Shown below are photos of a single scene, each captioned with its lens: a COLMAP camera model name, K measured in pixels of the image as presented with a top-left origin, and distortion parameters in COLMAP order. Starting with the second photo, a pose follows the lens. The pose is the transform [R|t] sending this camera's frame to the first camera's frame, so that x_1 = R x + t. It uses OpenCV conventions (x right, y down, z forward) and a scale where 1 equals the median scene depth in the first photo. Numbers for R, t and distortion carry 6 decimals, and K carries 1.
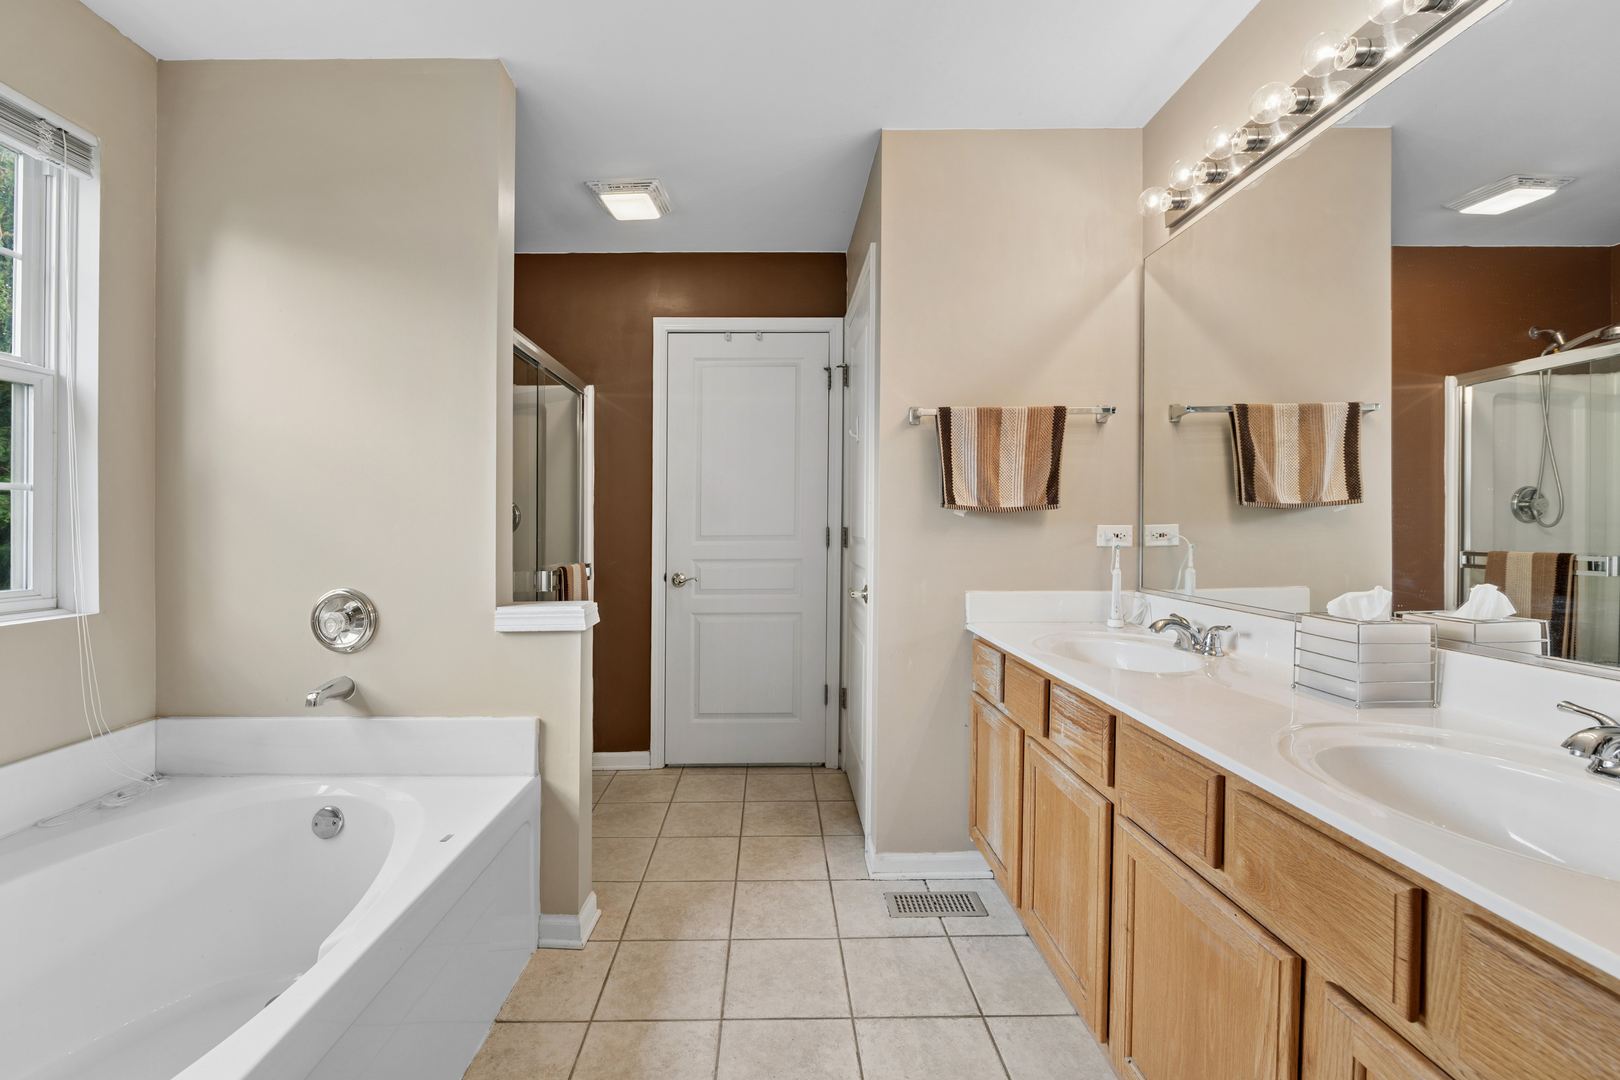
lens RADIAL K [[673.3, 0, 804.4], [0, 673.3, 526.7], [0, 0, 1]] dist [-0.001187, -0.000153]
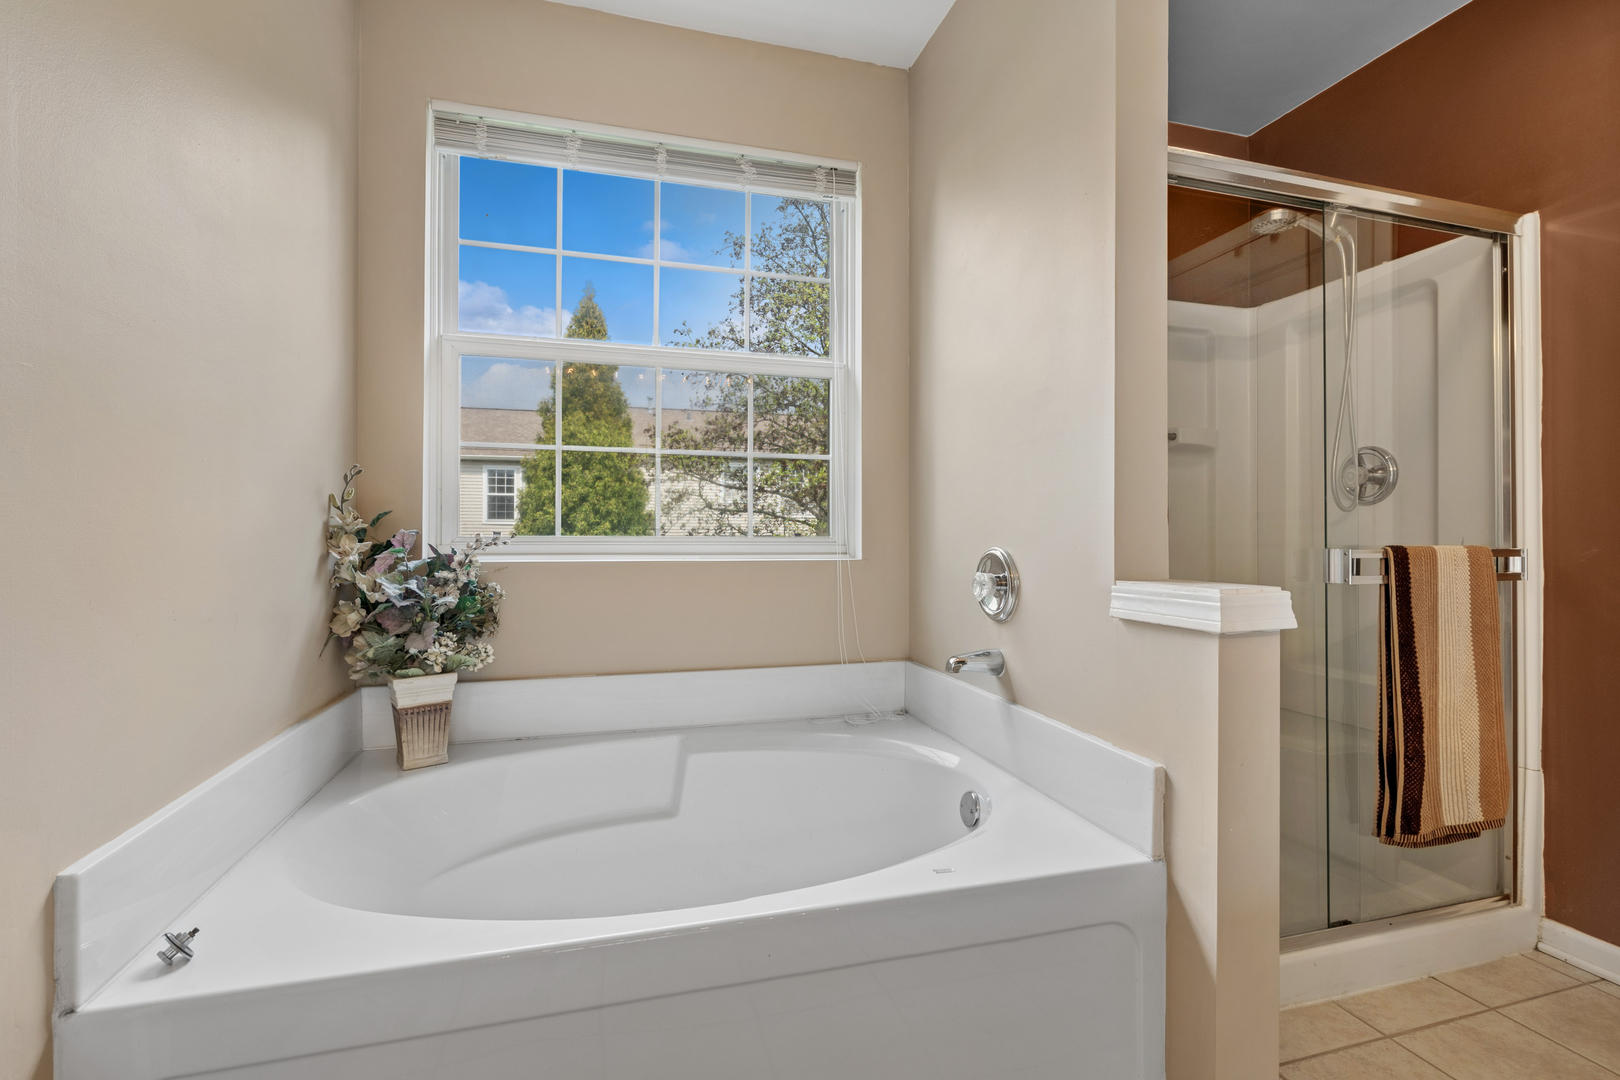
lens RADIAL K [[737.9, 0, 811.8], [0, 737.9, 530.1], [0, 0, 1]] dist [-0.000630, -0.000211]
pose [[0.240122, -0.006558, -0.970720, 0.180211], [-0.005950, 0.999948, -0.008227, 0.078928], [0.970724, 0.007751, 0.240071, 0.541300]]
